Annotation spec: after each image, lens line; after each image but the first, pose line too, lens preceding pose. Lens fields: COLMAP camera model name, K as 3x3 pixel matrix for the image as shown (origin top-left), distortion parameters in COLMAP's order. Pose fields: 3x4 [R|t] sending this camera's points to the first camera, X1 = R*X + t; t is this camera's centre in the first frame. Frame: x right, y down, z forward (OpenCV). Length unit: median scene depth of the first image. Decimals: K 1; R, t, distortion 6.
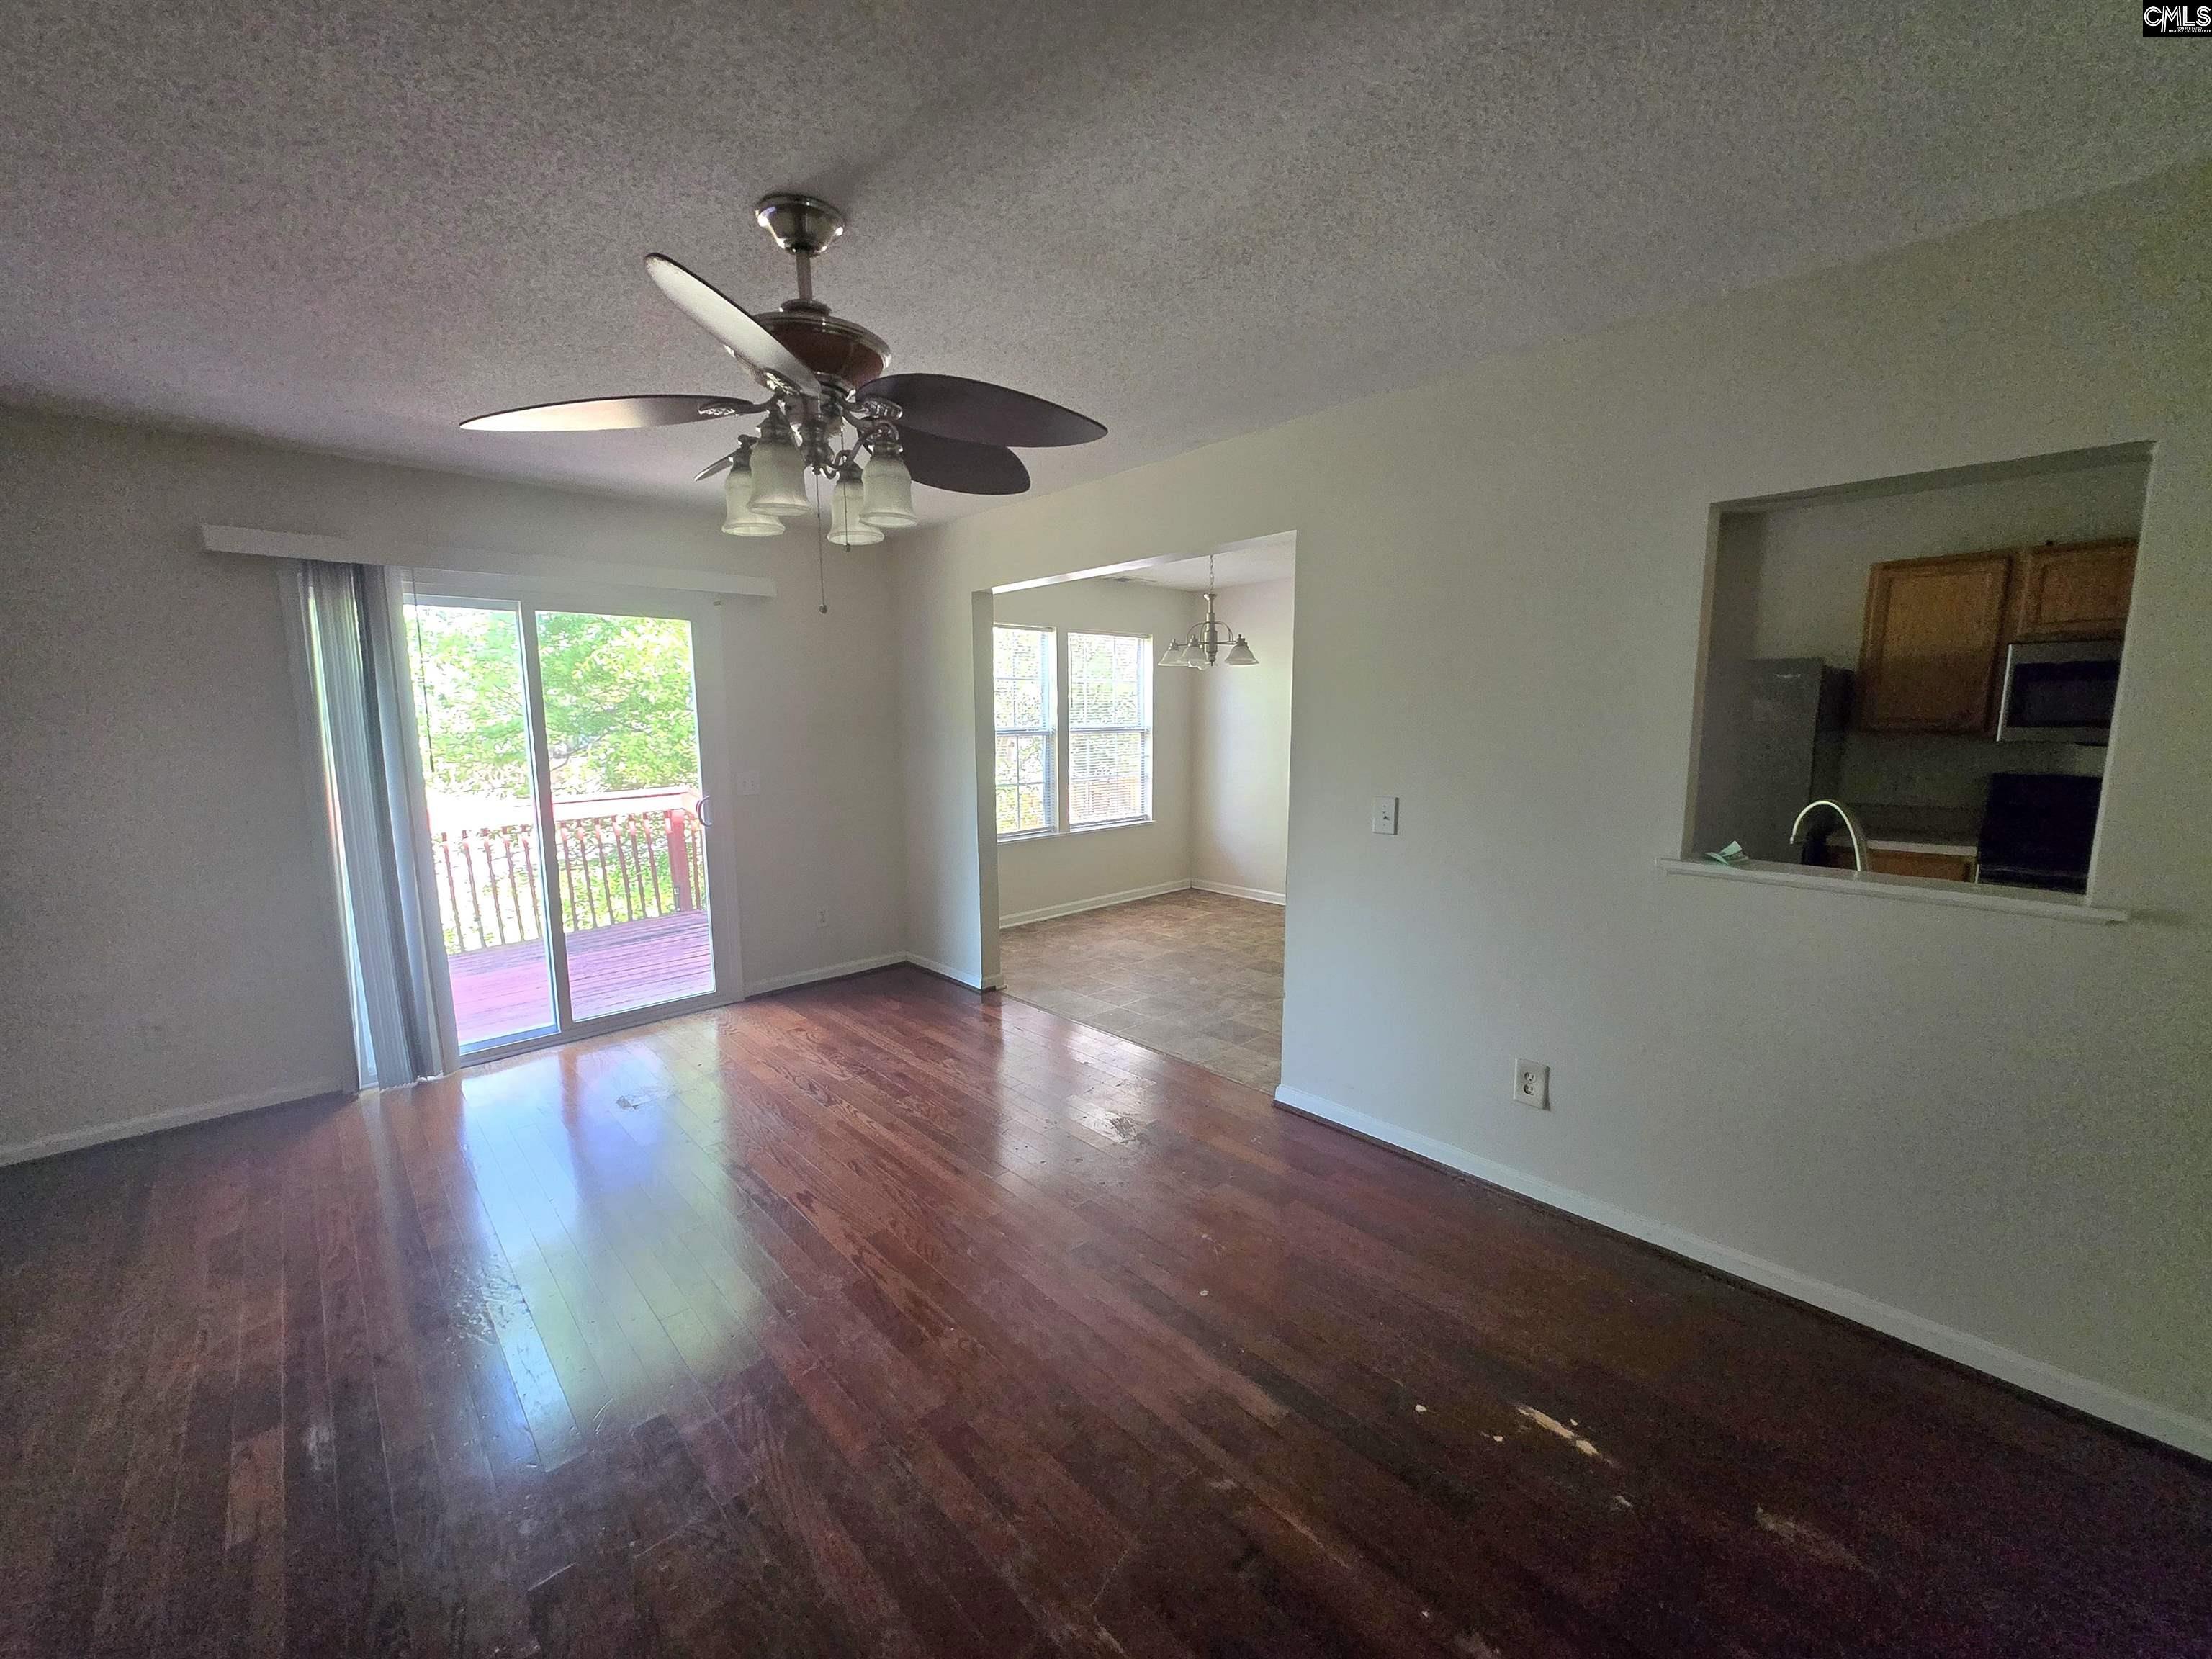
lens RADIAL K [[879.4, 0, 1105.1], [0, 879.4, 825.7], [0, 0, 1]] dist [-0.000051, 0.000000]
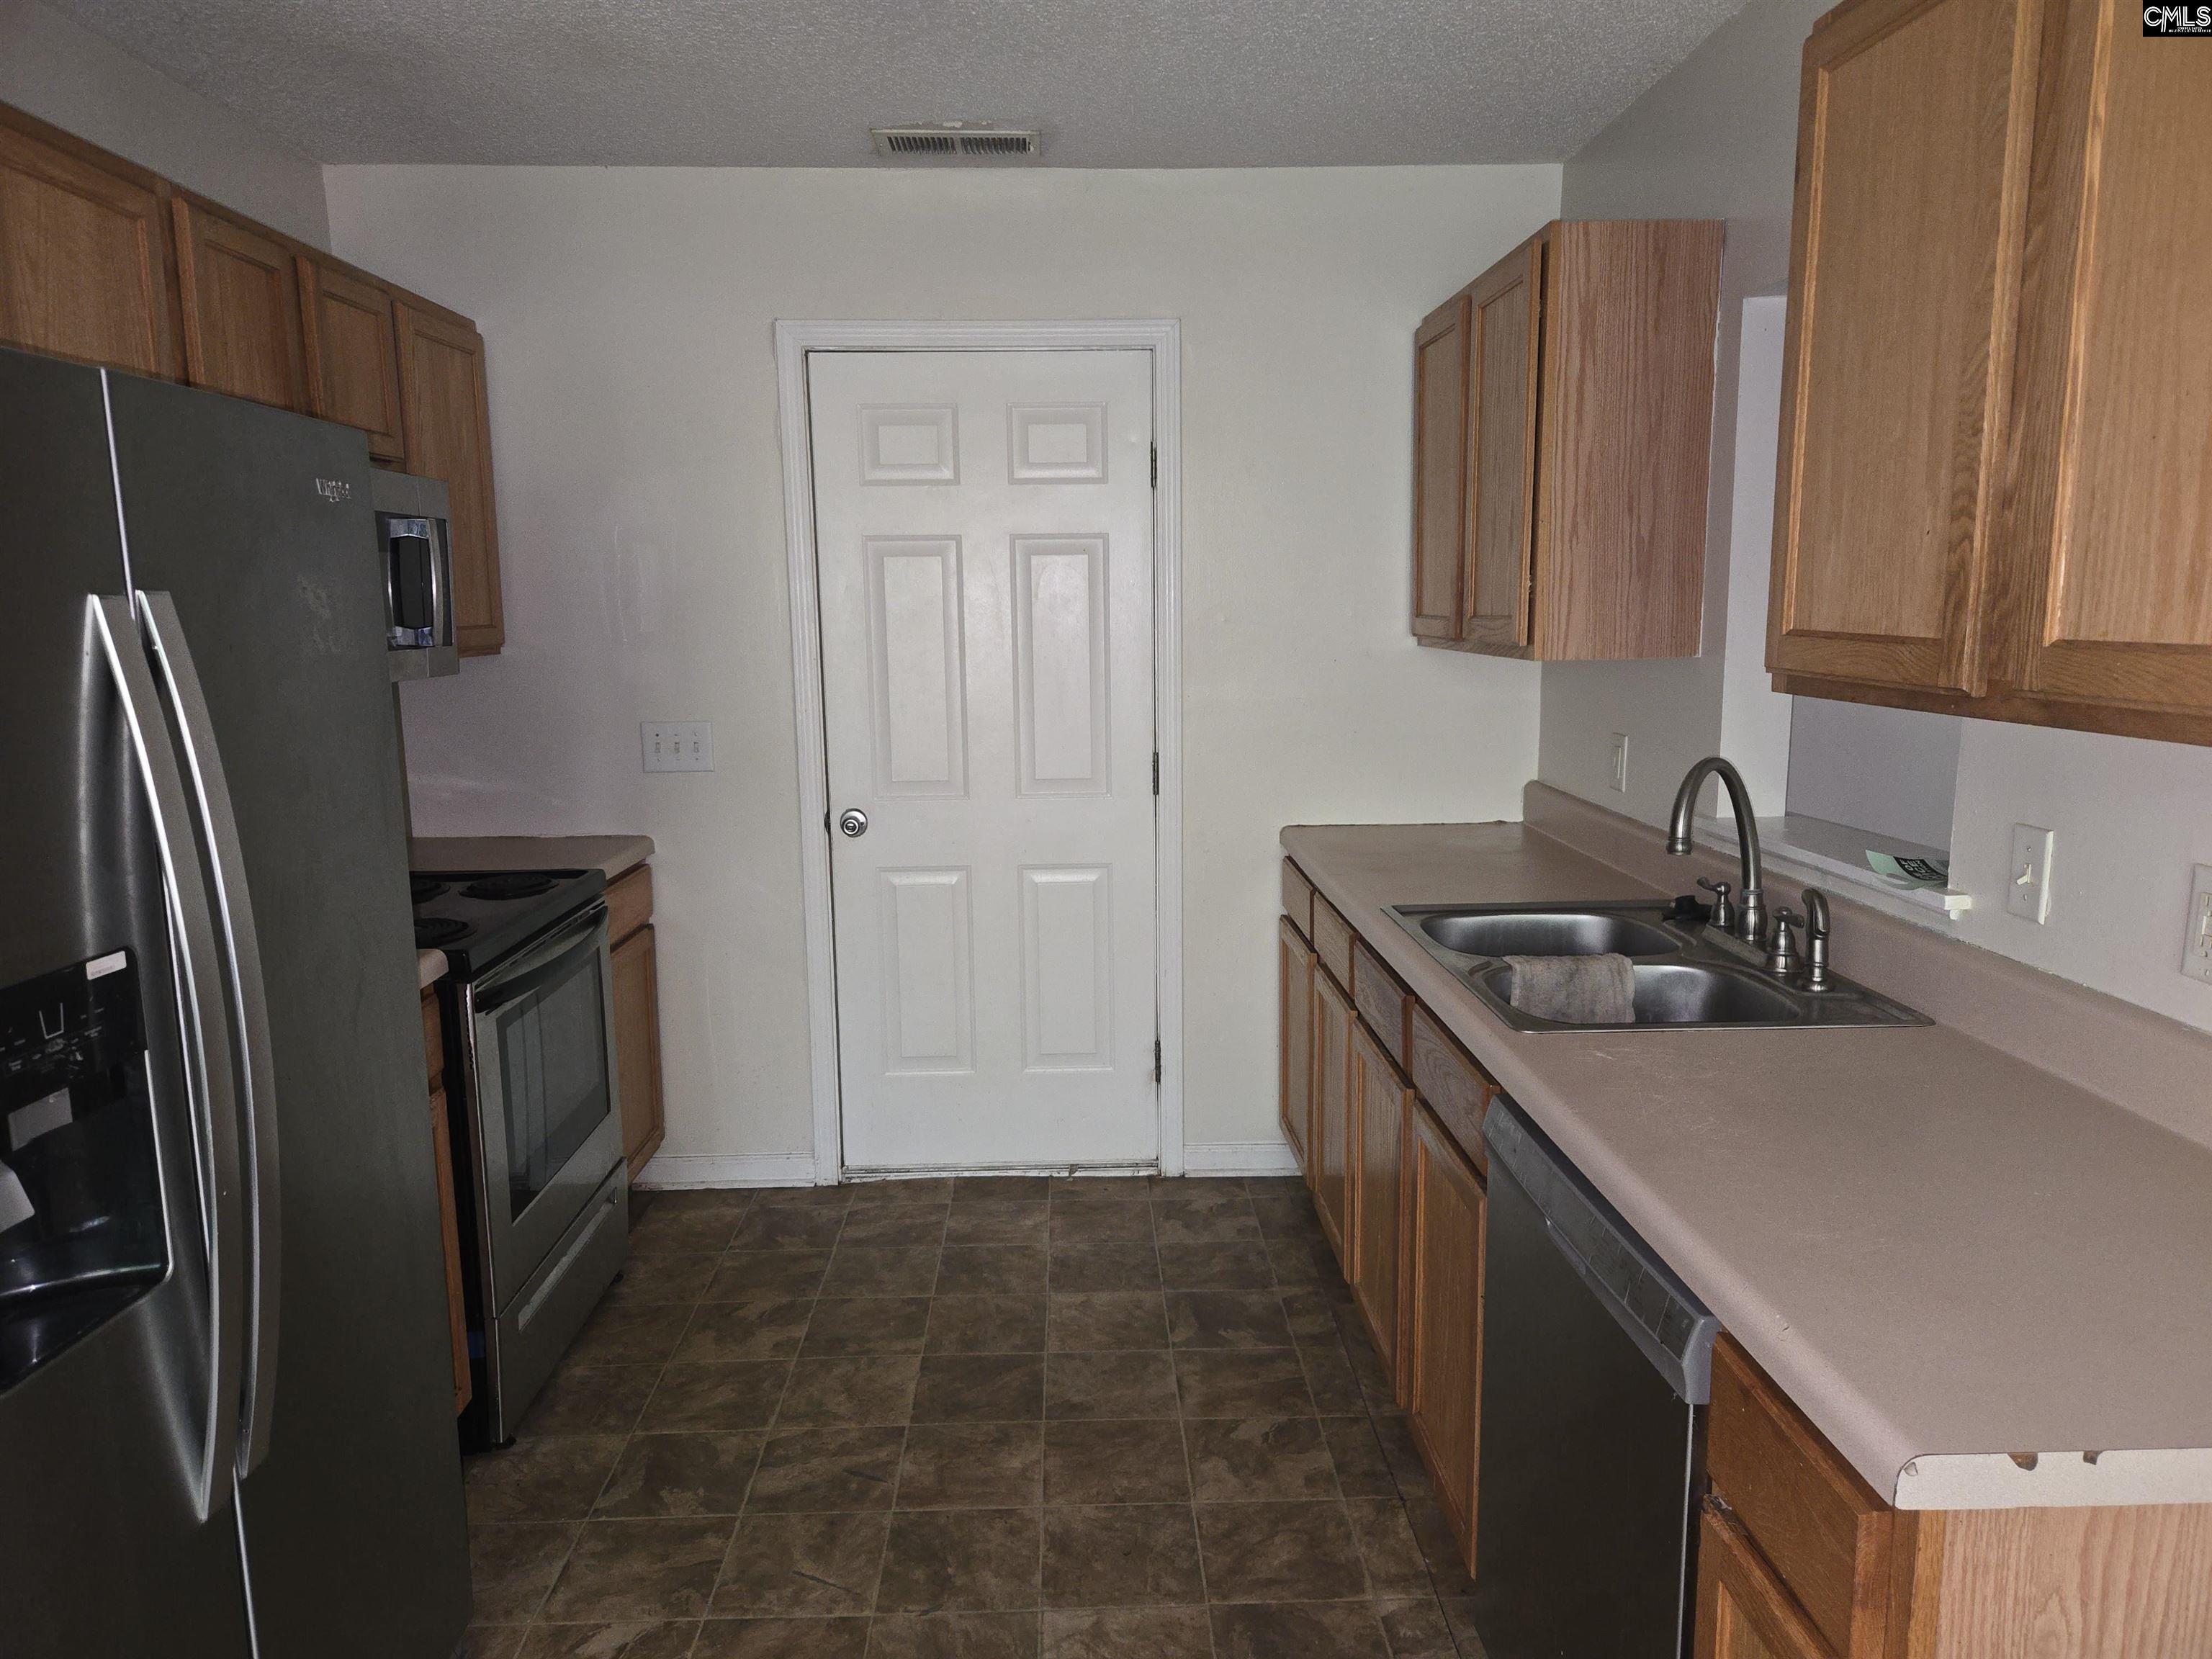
lens RADIAL K [[1490.8, 0, 1090.8], [0, 1490.8, 832.4], [0, 0, 1]] dist [0.062913, -0.051307]
pose [[-0.730723, -0.090925, 0.676591, -0.278607], [0.111289, 0.961967, 0.249469, -0.156106], [-0.673541, 0.257590, -0.692813, 1.192344]]
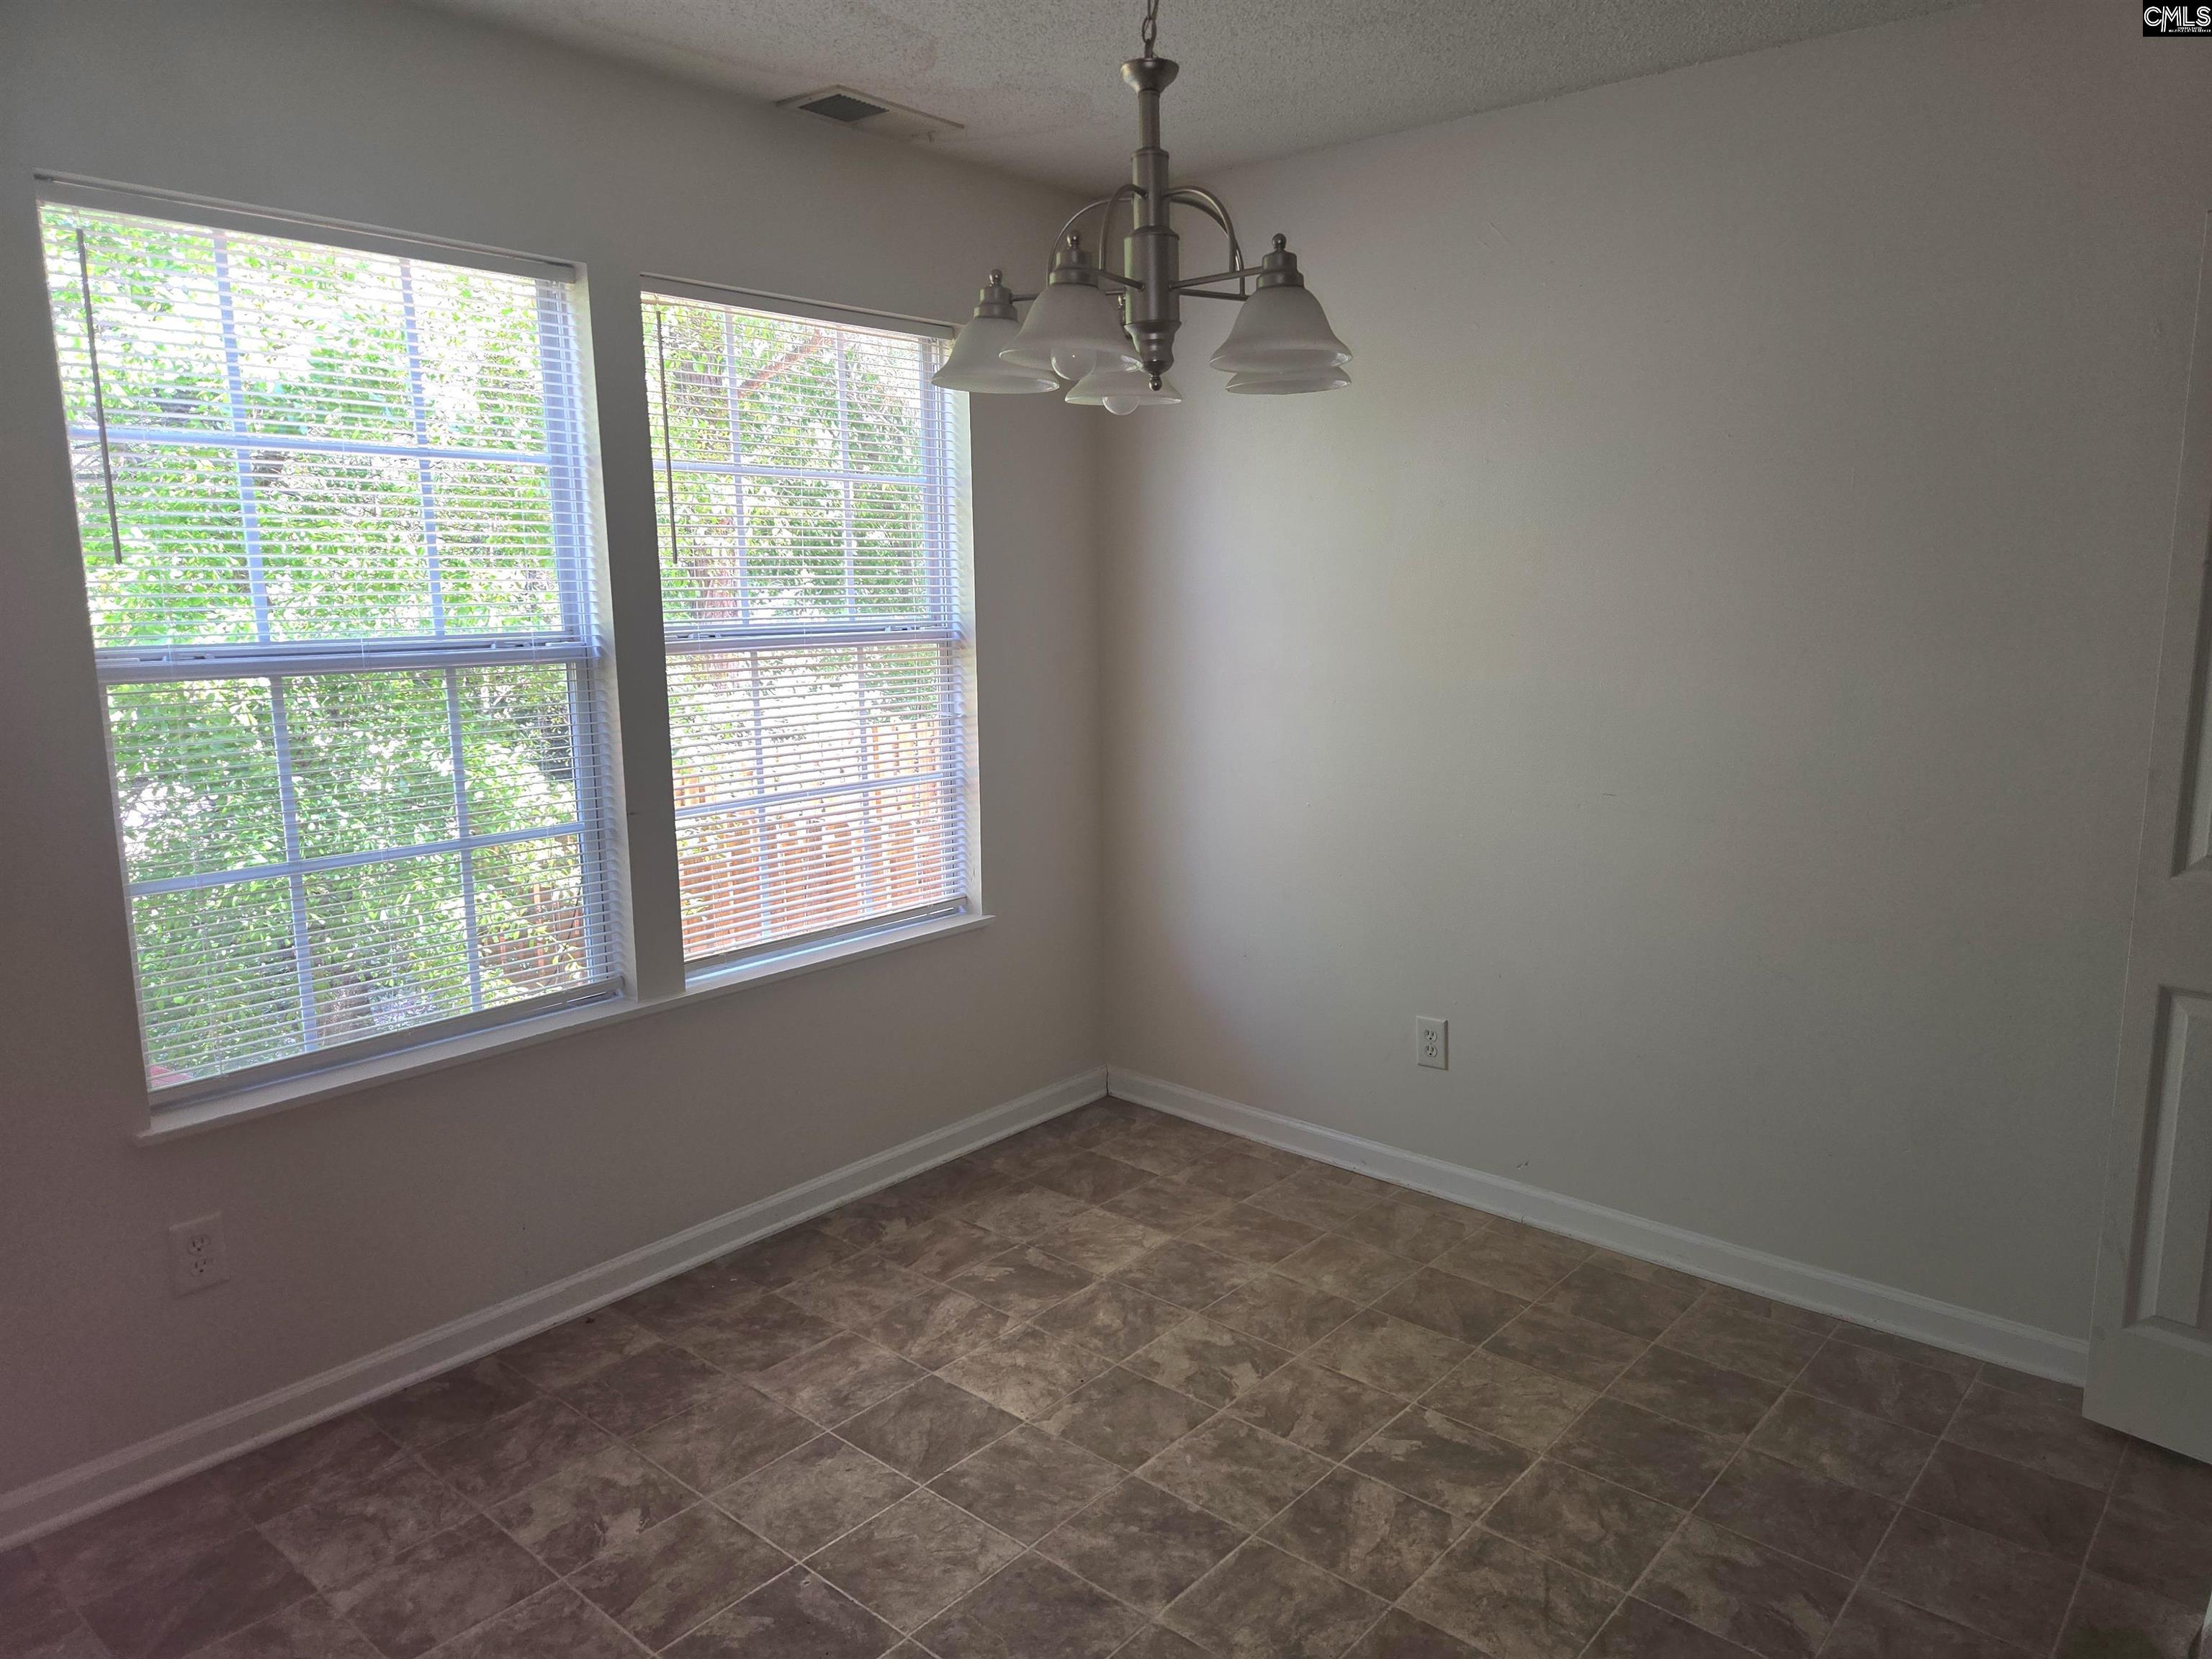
lens RADIAL K [[1490.8, 0, 1107.6], [0, 1490.8, 827.1], [0, 0, 1]] dist [0.062913, -0.051307]
pose [[0.996315, -0.019222, 0.083589, 0.062071], [0.015638, 0.998939, 0.043319, -0.070113], [-0.084333, -0.041852, 0.995558, 0.511899]]
